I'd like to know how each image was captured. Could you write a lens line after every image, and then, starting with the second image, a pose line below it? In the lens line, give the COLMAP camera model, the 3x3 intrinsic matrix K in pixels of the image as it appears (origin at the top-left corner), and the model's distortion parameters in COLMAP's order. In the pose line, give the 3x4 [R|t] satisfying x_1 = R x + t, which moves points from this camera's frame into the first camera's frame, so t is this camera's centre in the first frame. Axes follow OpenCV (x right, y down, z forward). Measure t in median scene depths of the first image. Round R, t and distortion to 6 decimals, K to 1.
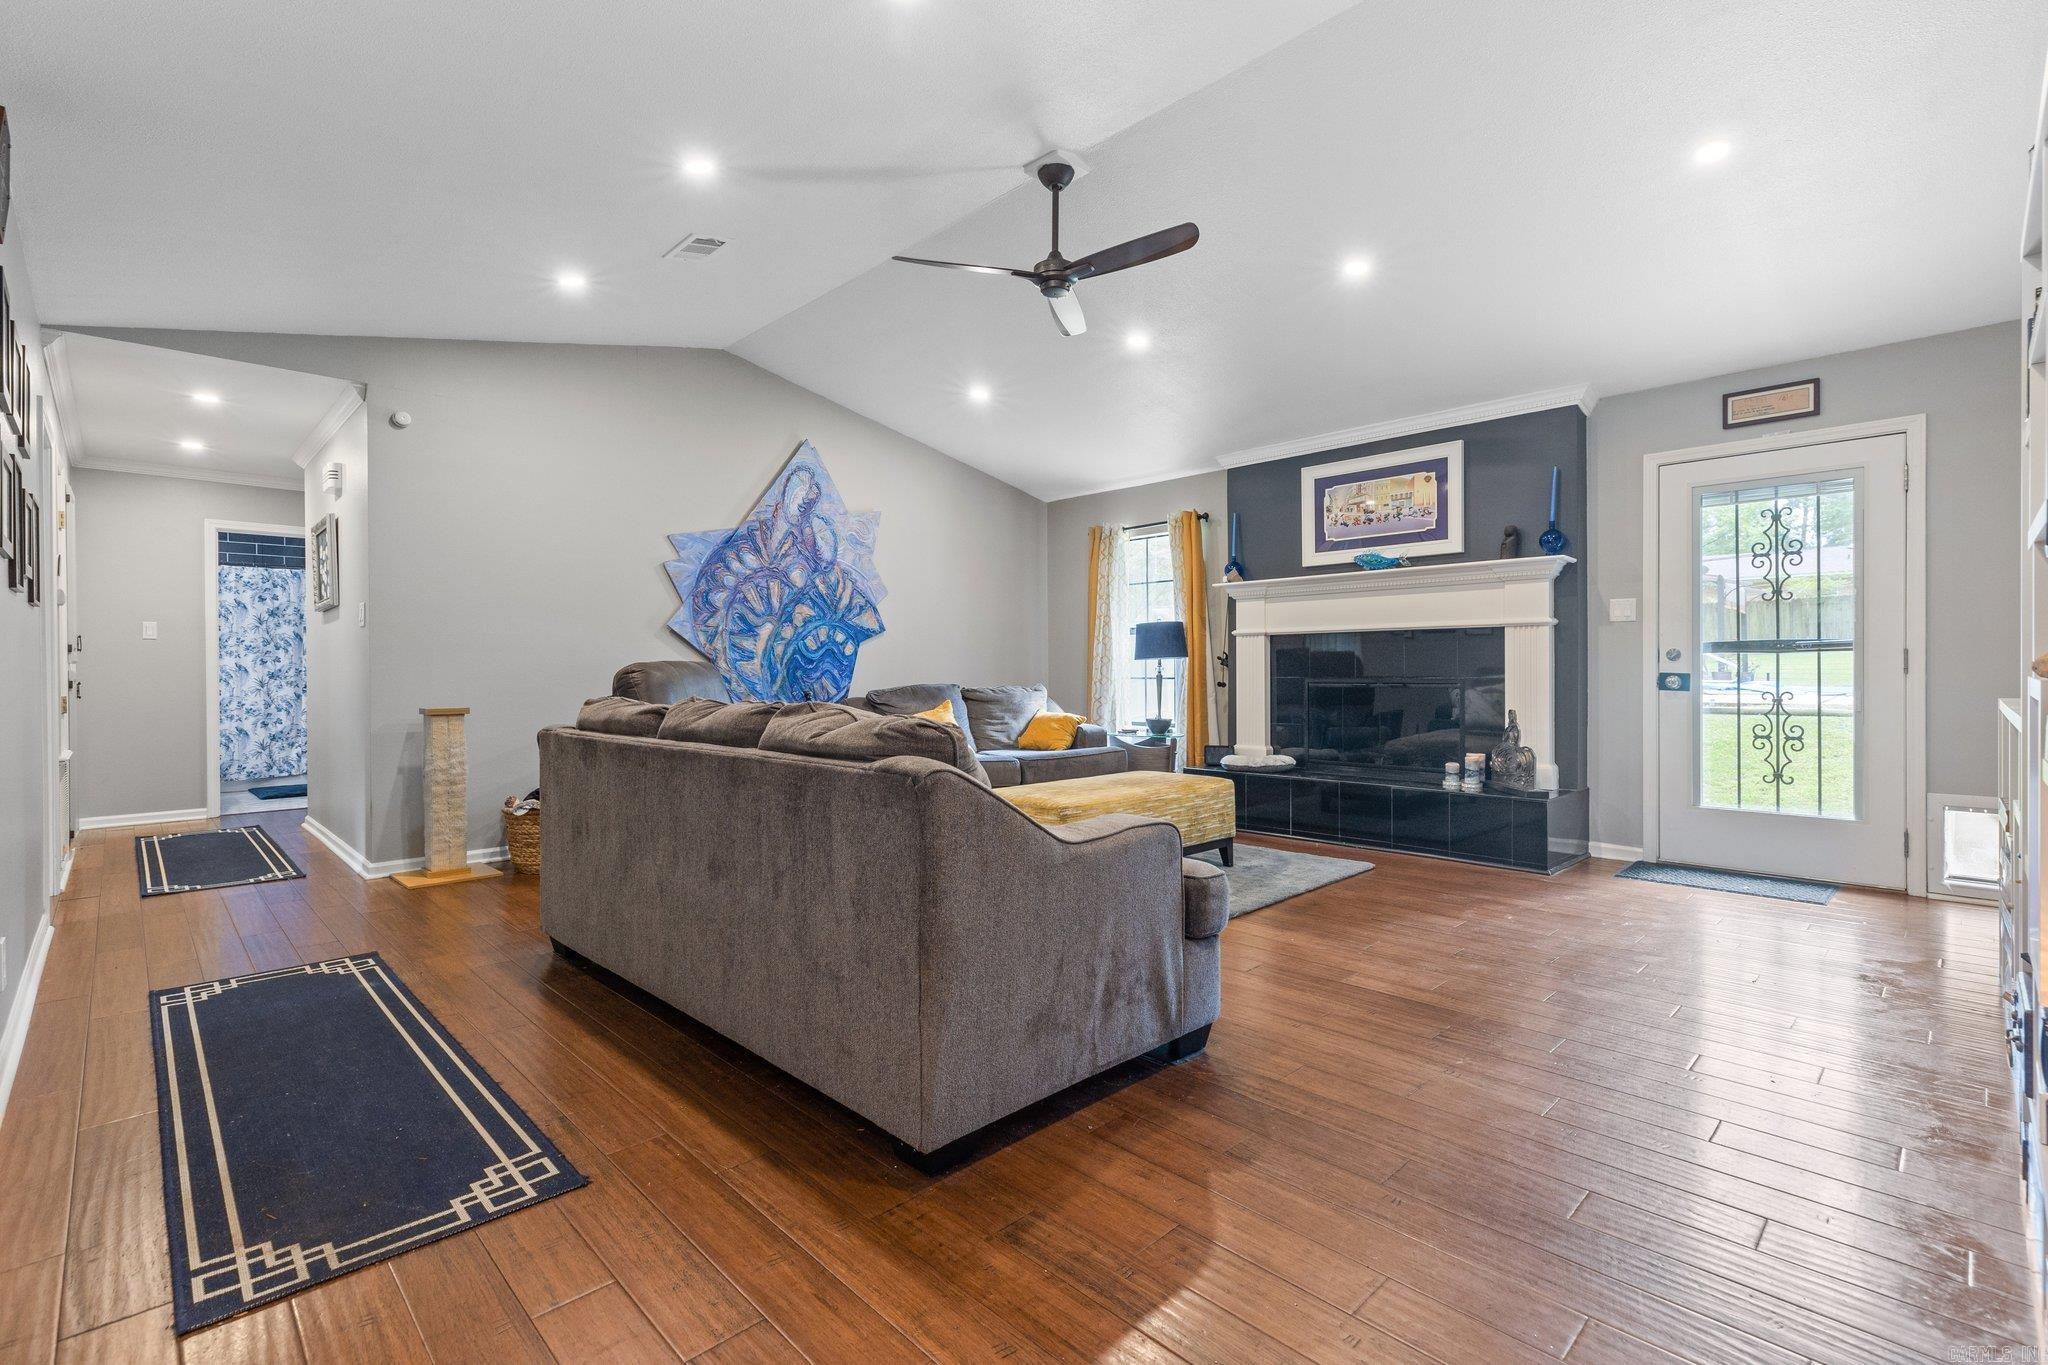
lens RADIAL K [[924.3, 0, 1022.8], [0, 924.3, 670.4], [0, 0, 1]] dist [0.005424, -0.000320]
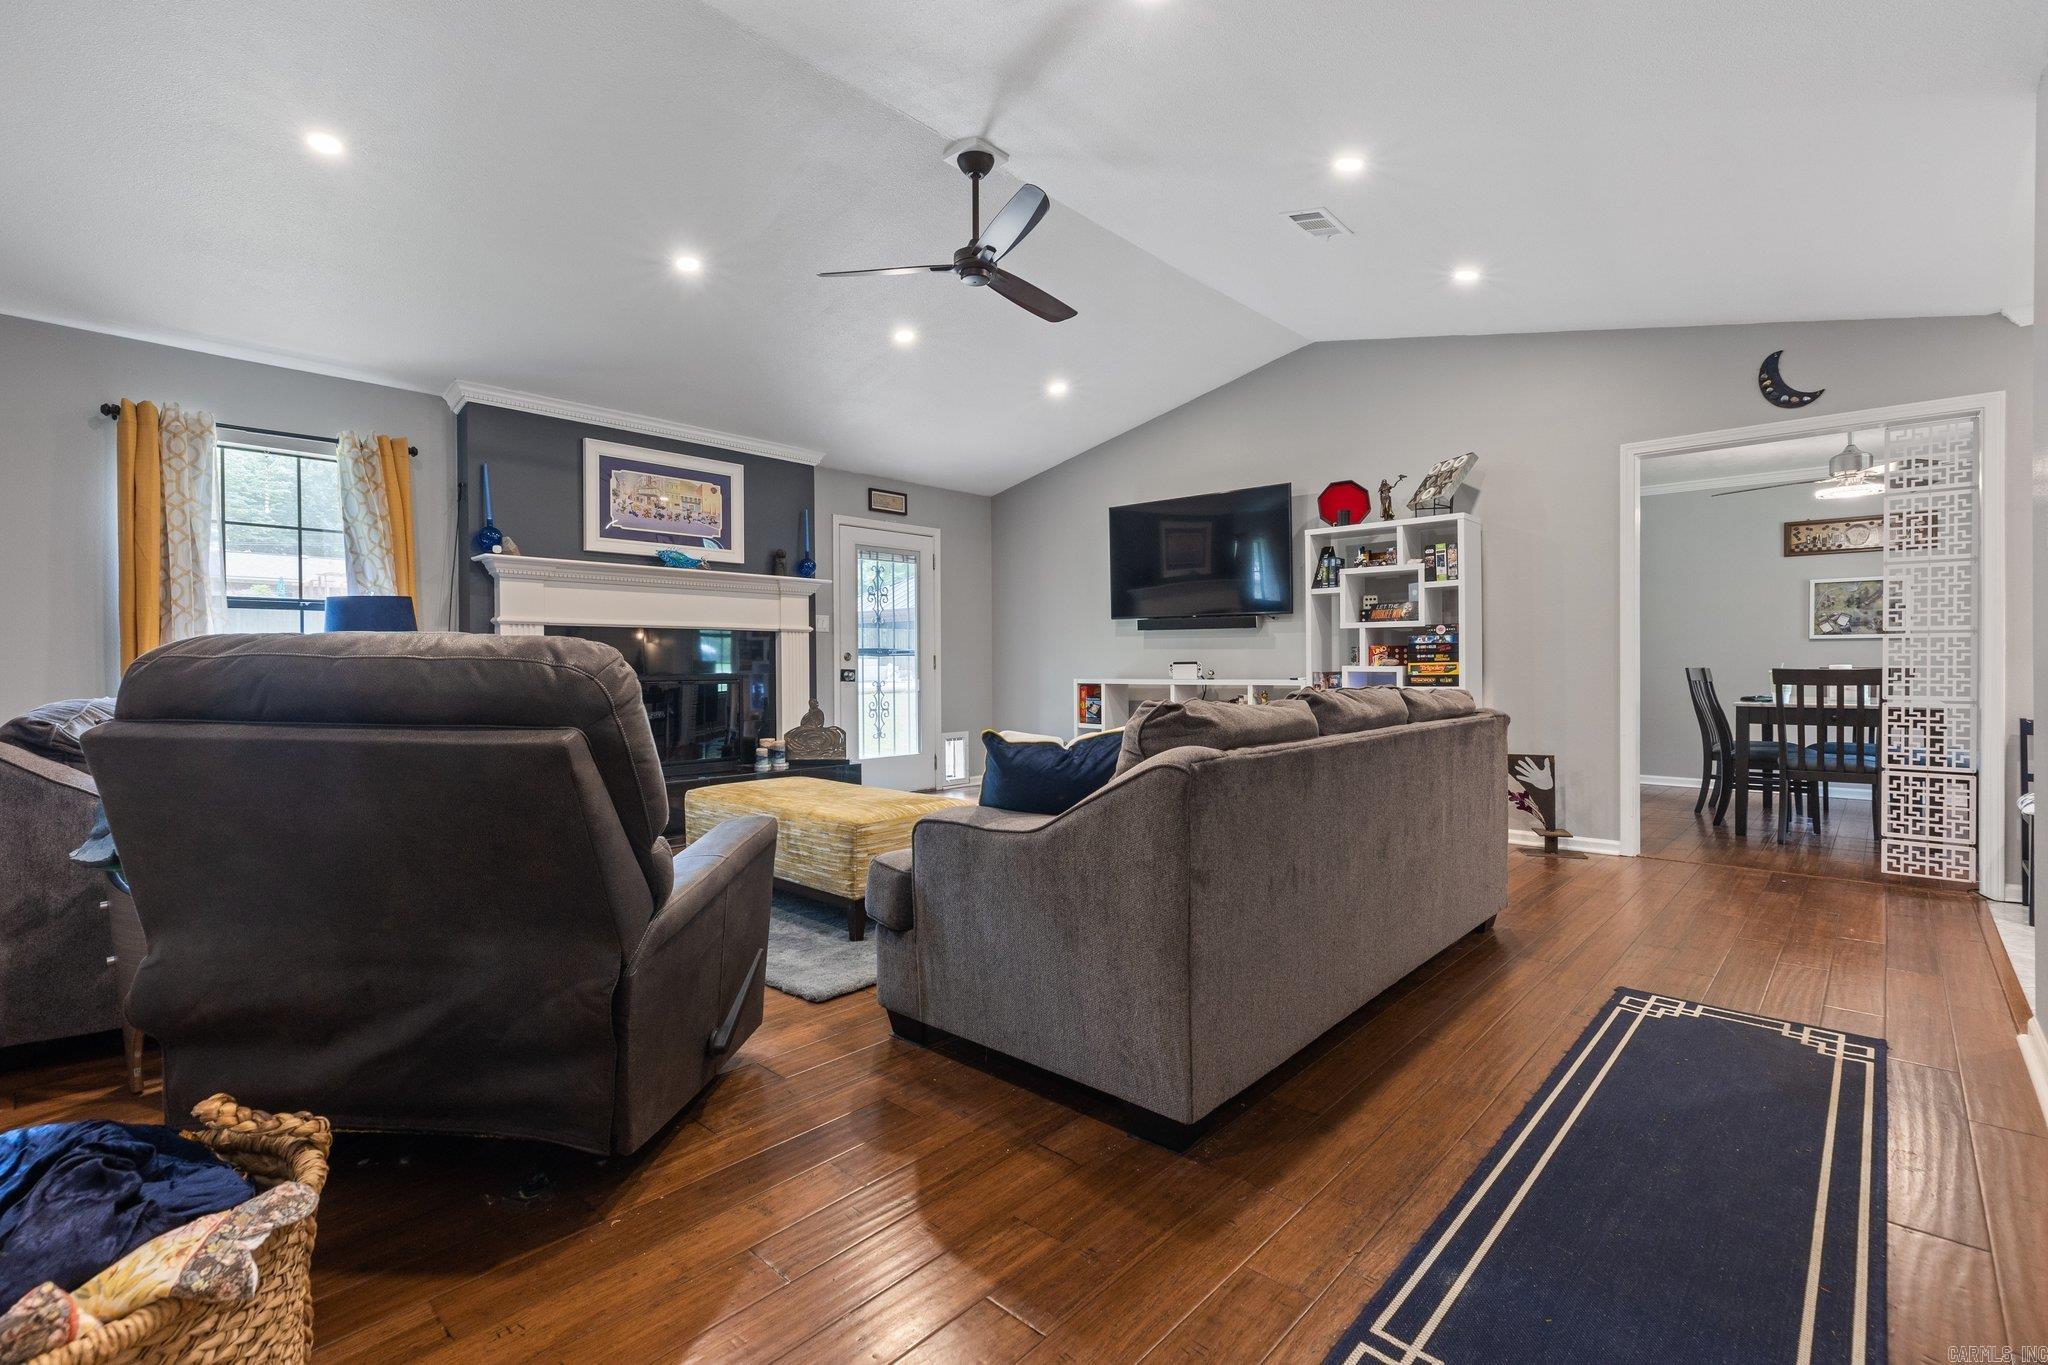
lens RADIAL K [[924.3, 0, 1022.8], [0, 924.3, 670.4], [0, 0, 1]] dist [0.005424, -0.000320]
pose [[-0.051616, -0.000378, 0.998667, -0.629528], [0.005092, 0.999987, 0.000642, 0.004207], [-0.998654, 0.005118, -0.051613, 0.663636]]
